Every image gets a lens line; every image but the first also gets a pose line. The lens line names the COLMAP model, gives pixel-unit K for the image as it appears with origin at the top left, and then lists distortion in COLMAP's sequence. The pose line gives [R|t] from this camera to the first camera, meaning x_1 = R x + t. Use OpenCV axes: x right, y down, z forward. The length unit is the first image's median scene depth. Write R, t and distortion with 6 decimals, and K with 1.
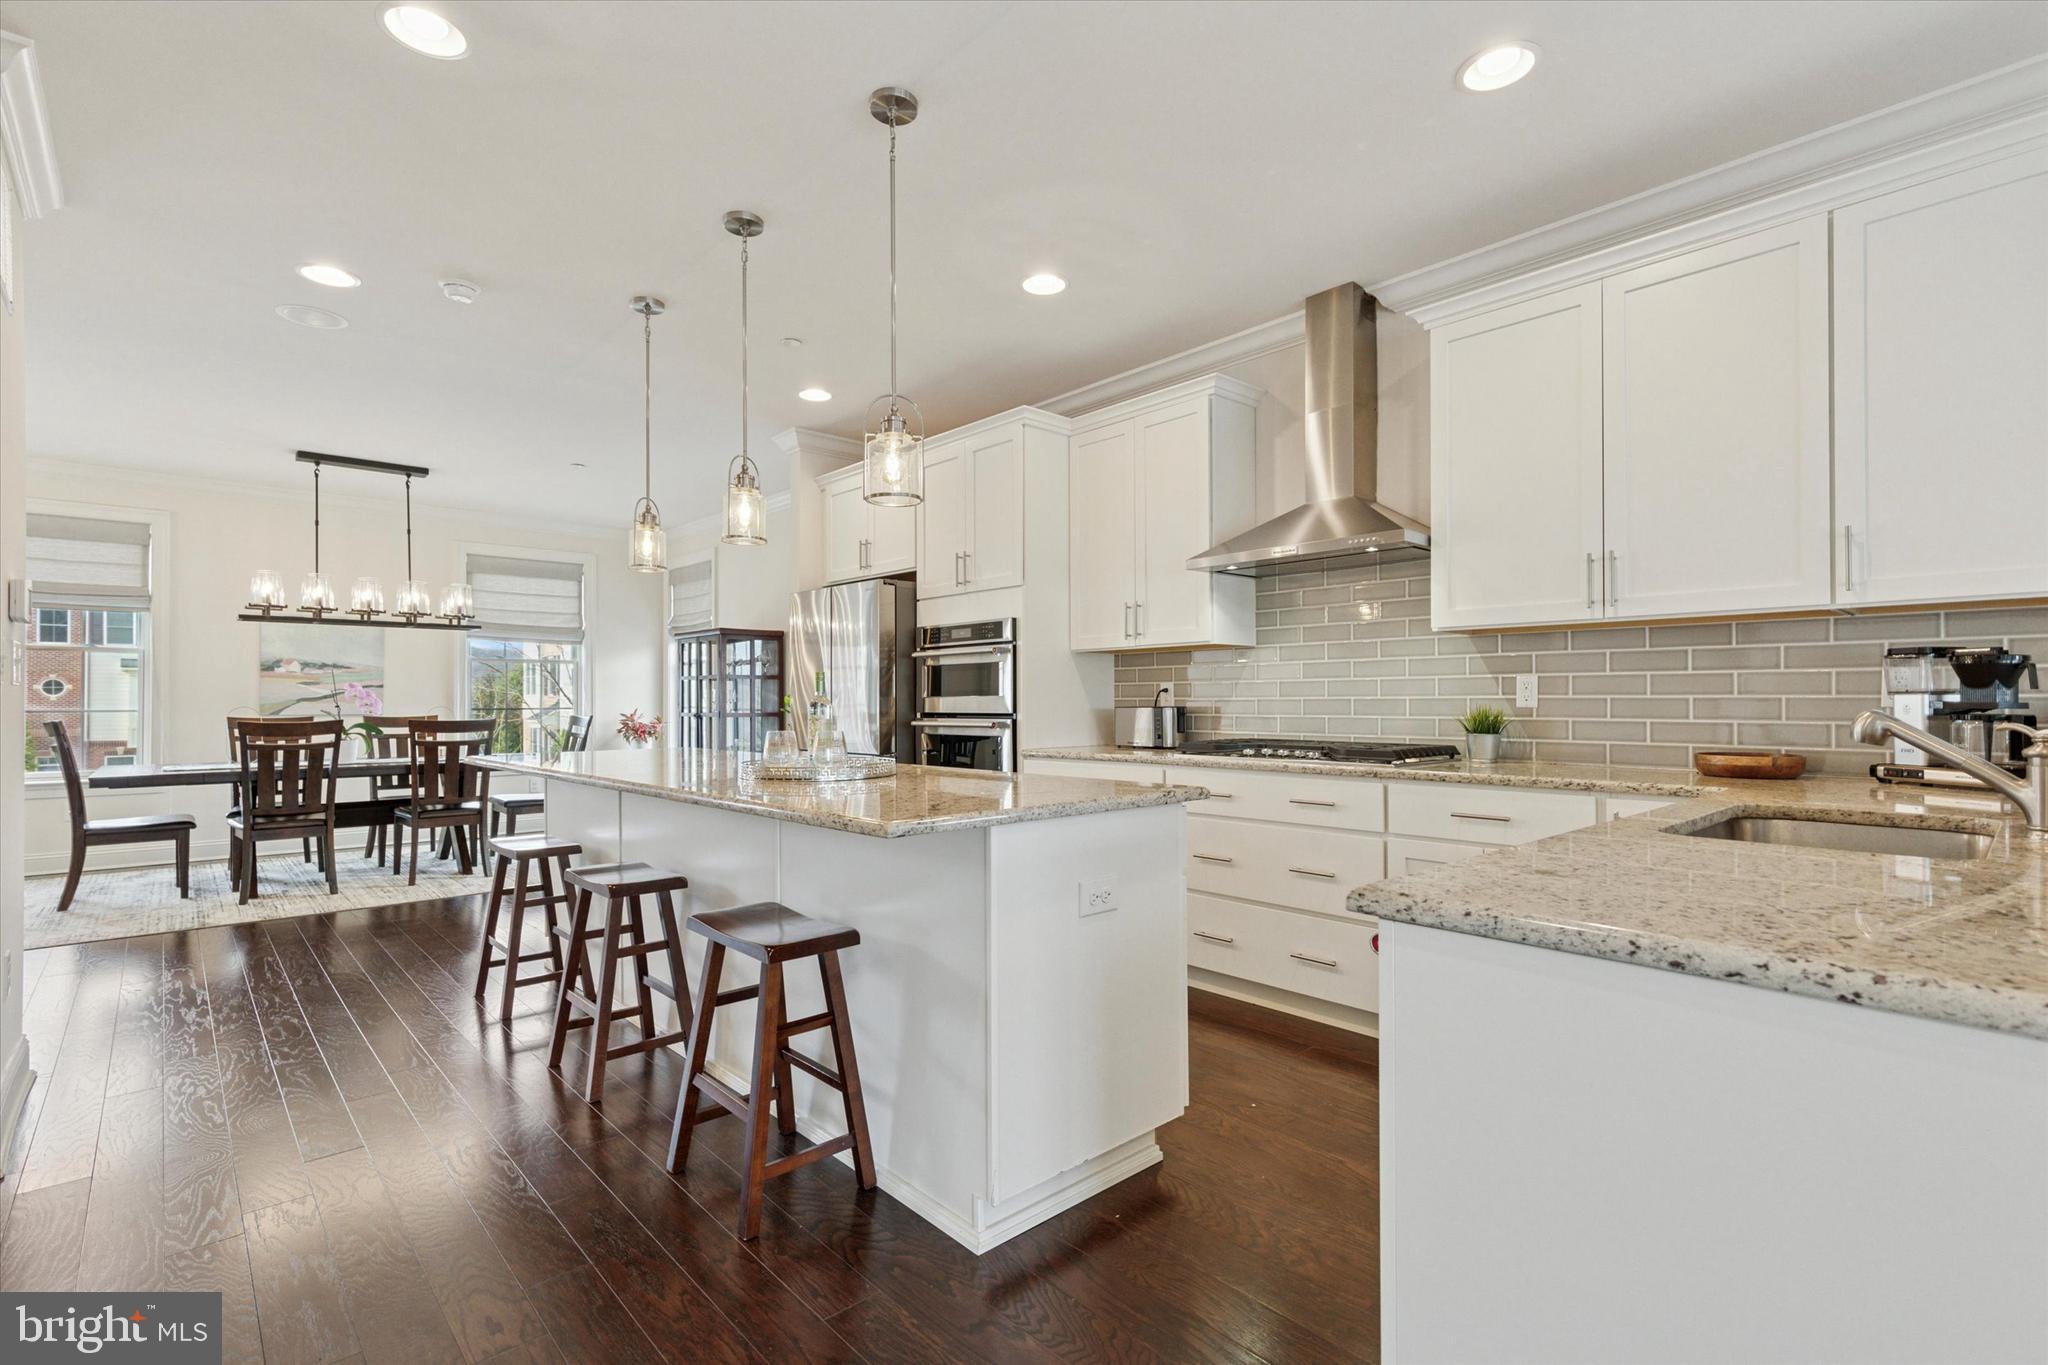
lens RADIAL K [[937.4, 0, 1023.9], [0, 937.4, 689.9], [0, 0, 1]] dist [-0.001481, -0.000313]
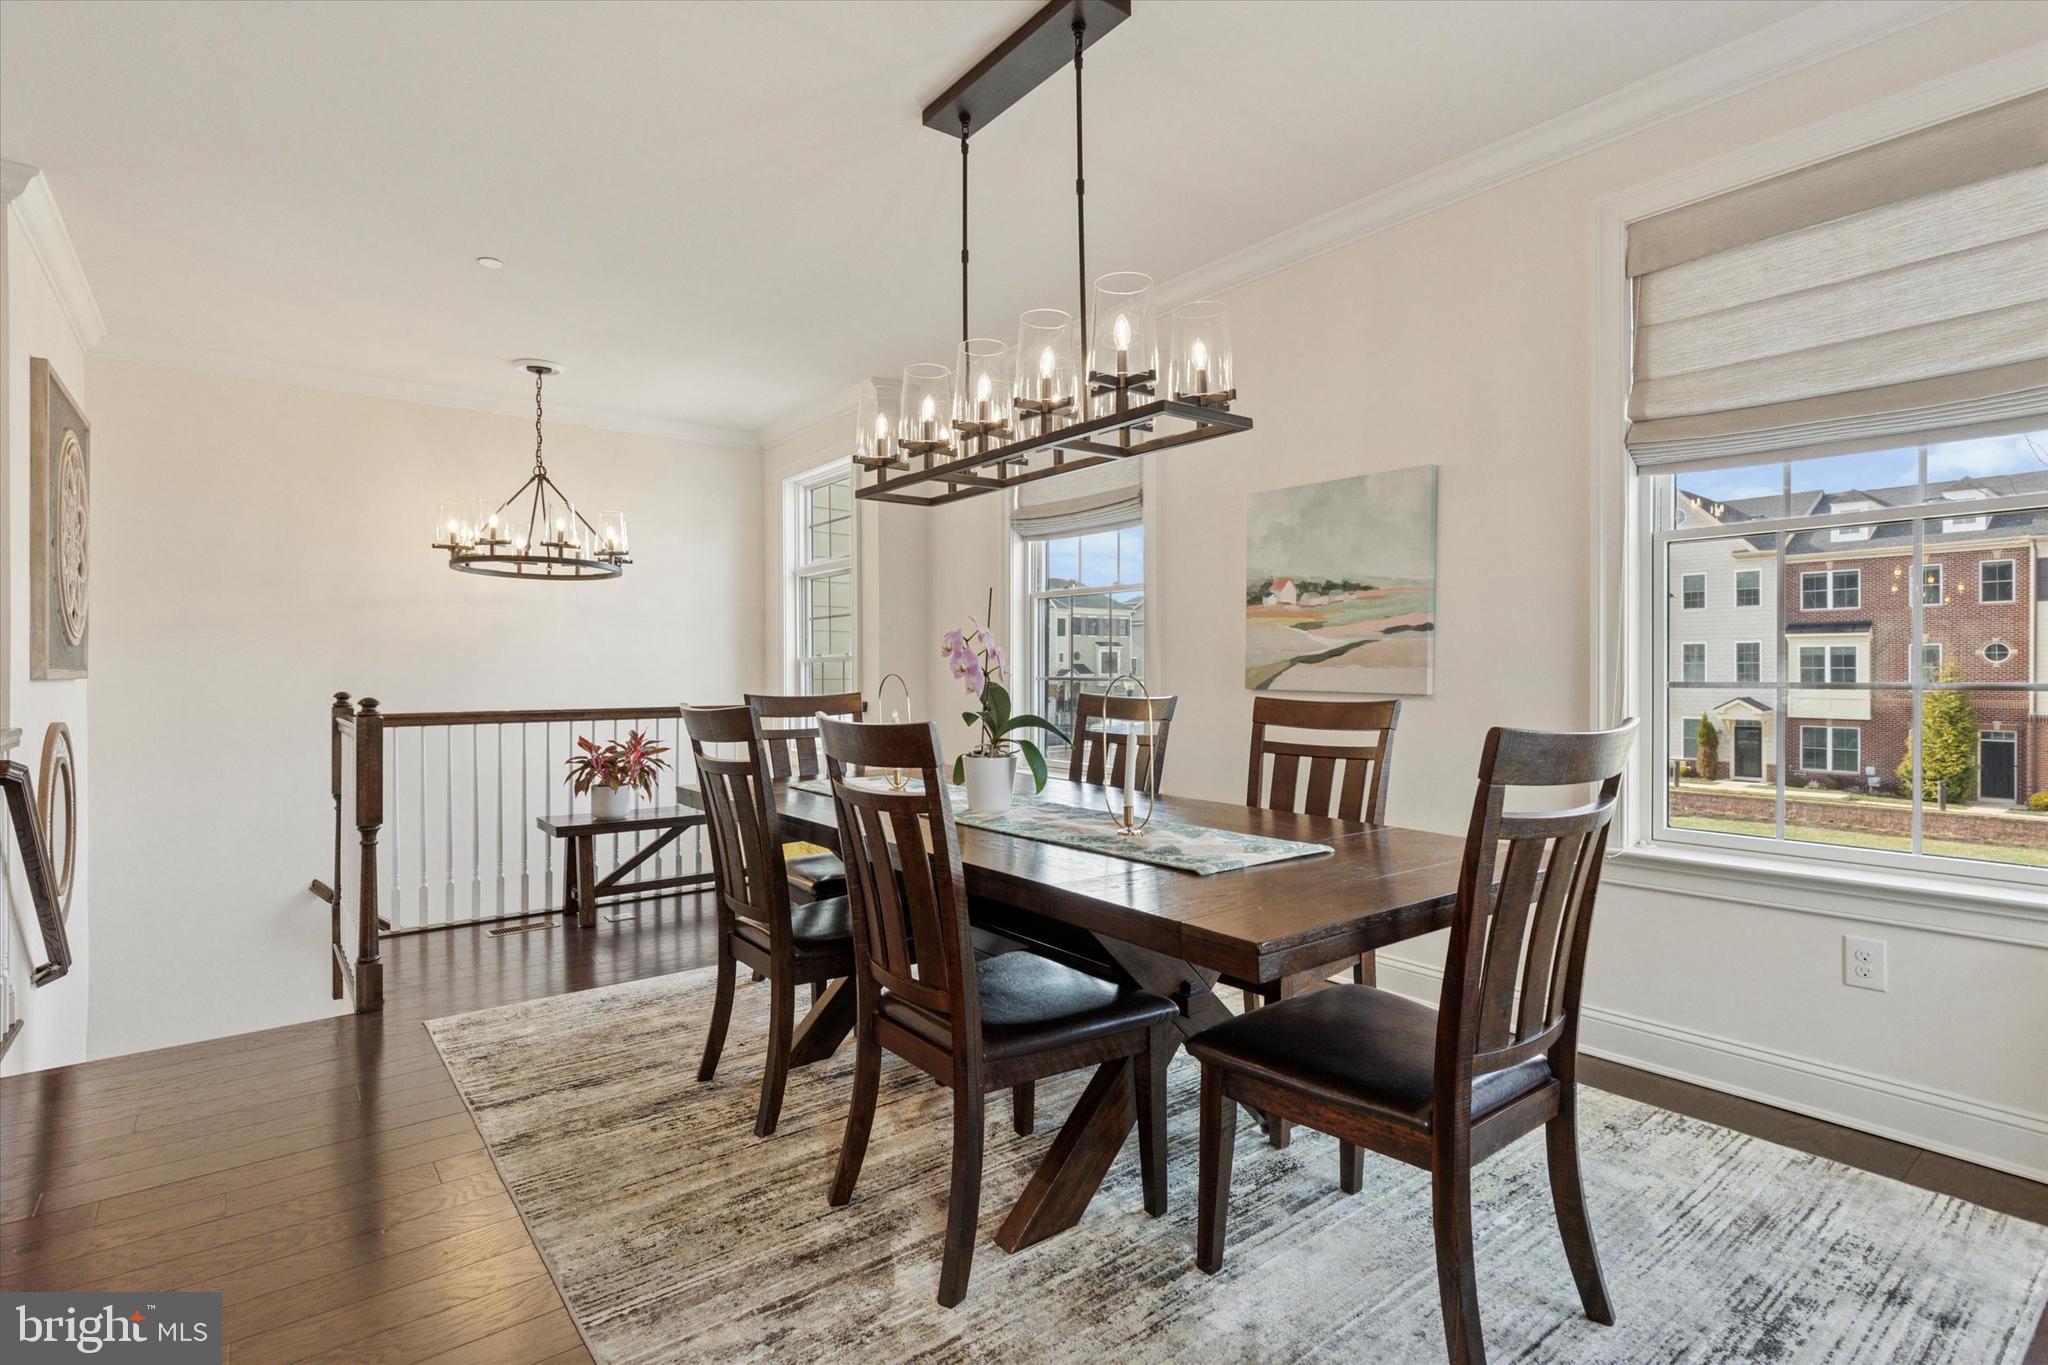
lens RADIAL K [[997.9, 0, 1021.8], [0, 997.9, 678.3], [0, 0, 1]] dist [-0.002670, -0.000485]
pose [[-0.070443, 0.009151, -0.997474, -0.244825], [0.012636, 0.999886, 0.008281, 0.014297], [0.997436, -0.012021, -0.070551, 0.899900]]
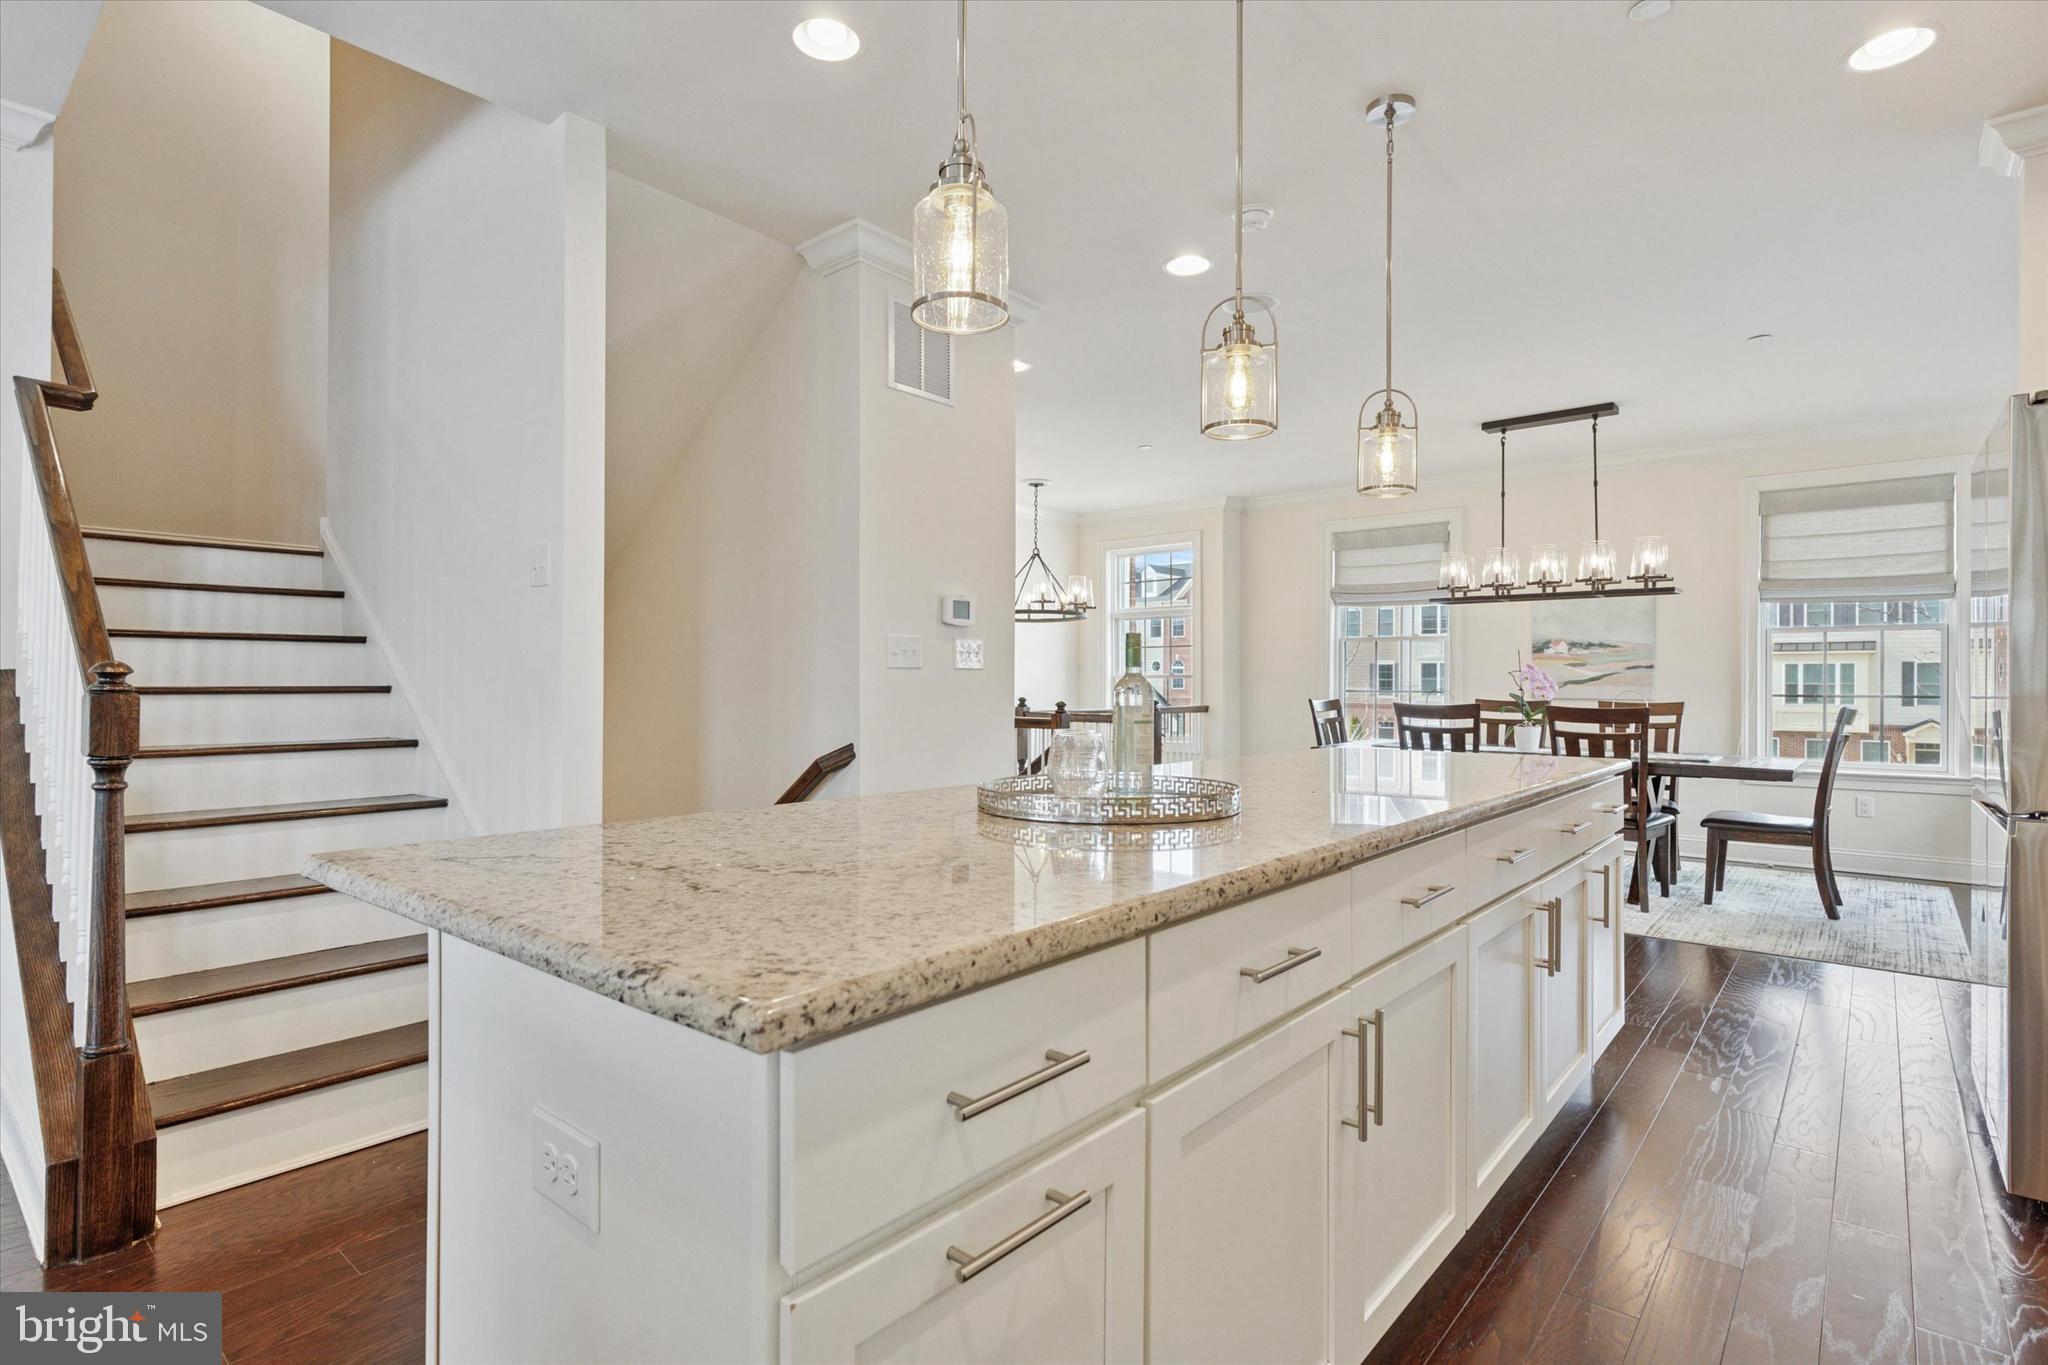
lens RADIAL K [[997.9, 0, 1032.1], [0, 997.9, 686.4], [0, 0, 1]] dist [-0.002670, -0.000485]
pose [[0.127801, 0.007573, -0.991771, 0.154969], [0.006292, 0.999945, 0.008447, 0.003227], [0.991780, -0.007320, 0.127747, 0.339586]]
